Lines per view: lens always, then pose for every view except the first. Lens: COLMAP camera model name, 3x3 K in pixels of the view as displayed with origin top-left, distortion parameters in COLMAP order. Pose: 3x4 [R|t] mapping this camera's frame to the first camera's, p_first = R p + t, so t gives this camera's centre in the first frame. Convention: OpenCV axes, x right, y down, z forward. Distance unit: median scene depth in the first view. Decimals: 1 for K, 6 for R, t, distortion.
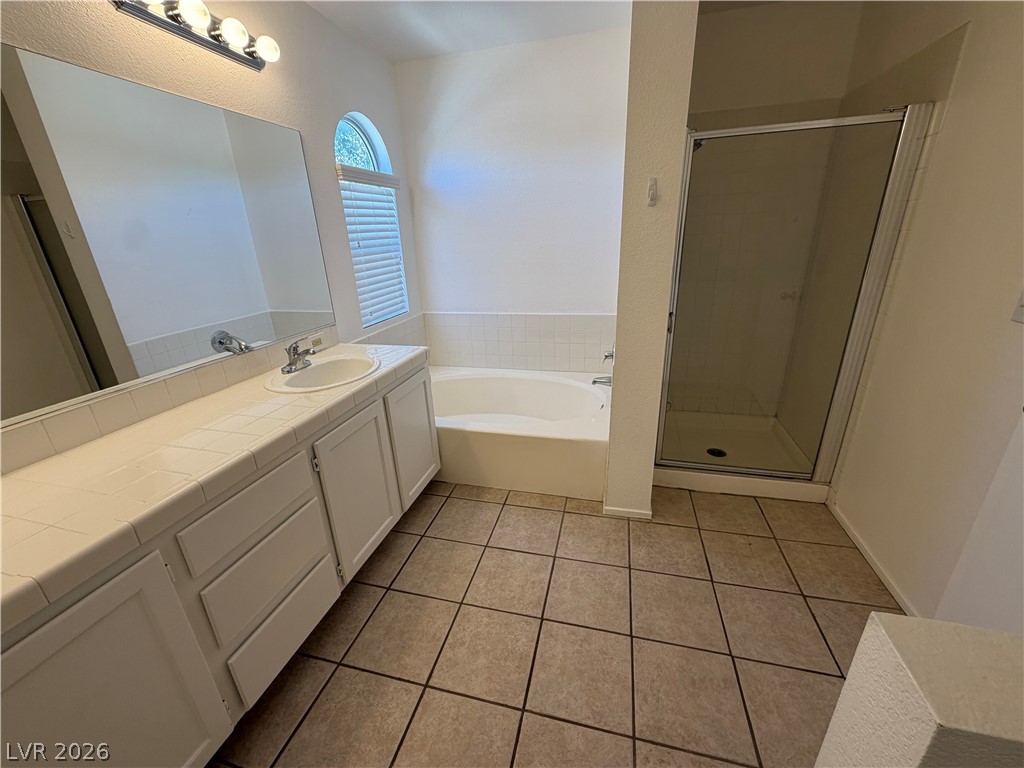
lens RADIAL K [[410.3, 0, 511.8], [0, 410.3, 384.5], [0, 0, 1]] dist [-0.000671, 0.000888]
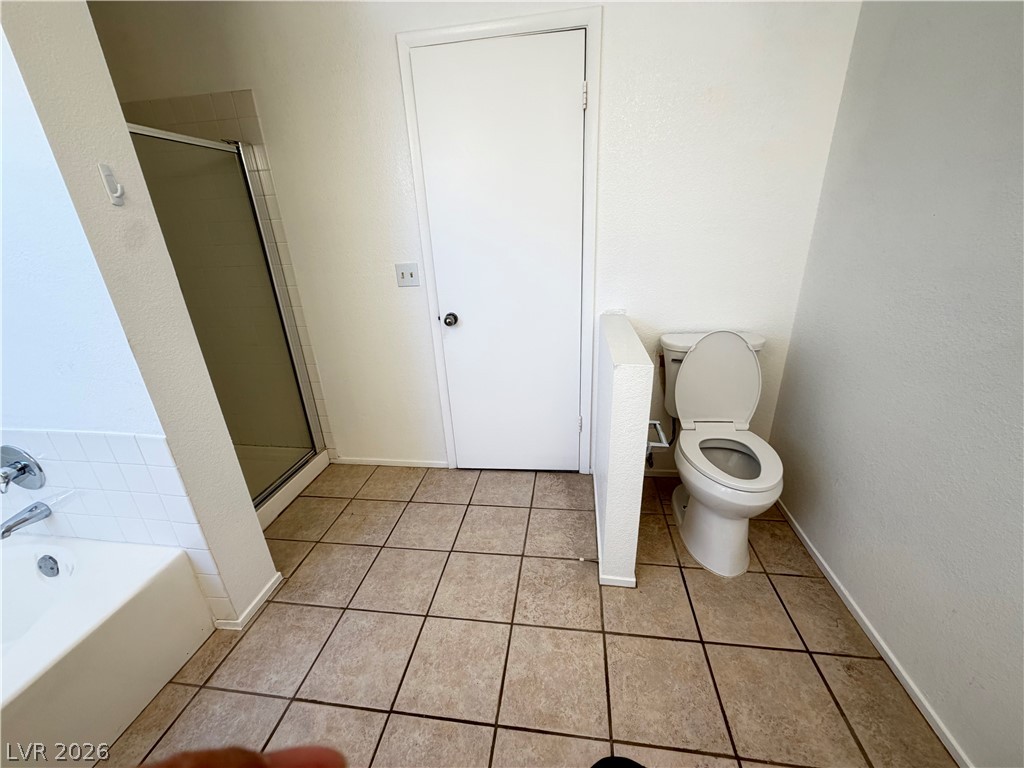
lens RADIAL K [[410.3, 0, 512.6], [0, 410.3, 382.8], [0, 0, 1]] dist [-0.000671, 0.000888]
pose [[-0.108295, -0.317066, 0.942200, -0.502611], [0.392402, 0.857181, 0.333558, -0.149982], [-0.913396, 0.405844, 0.031589, 0.502061]]
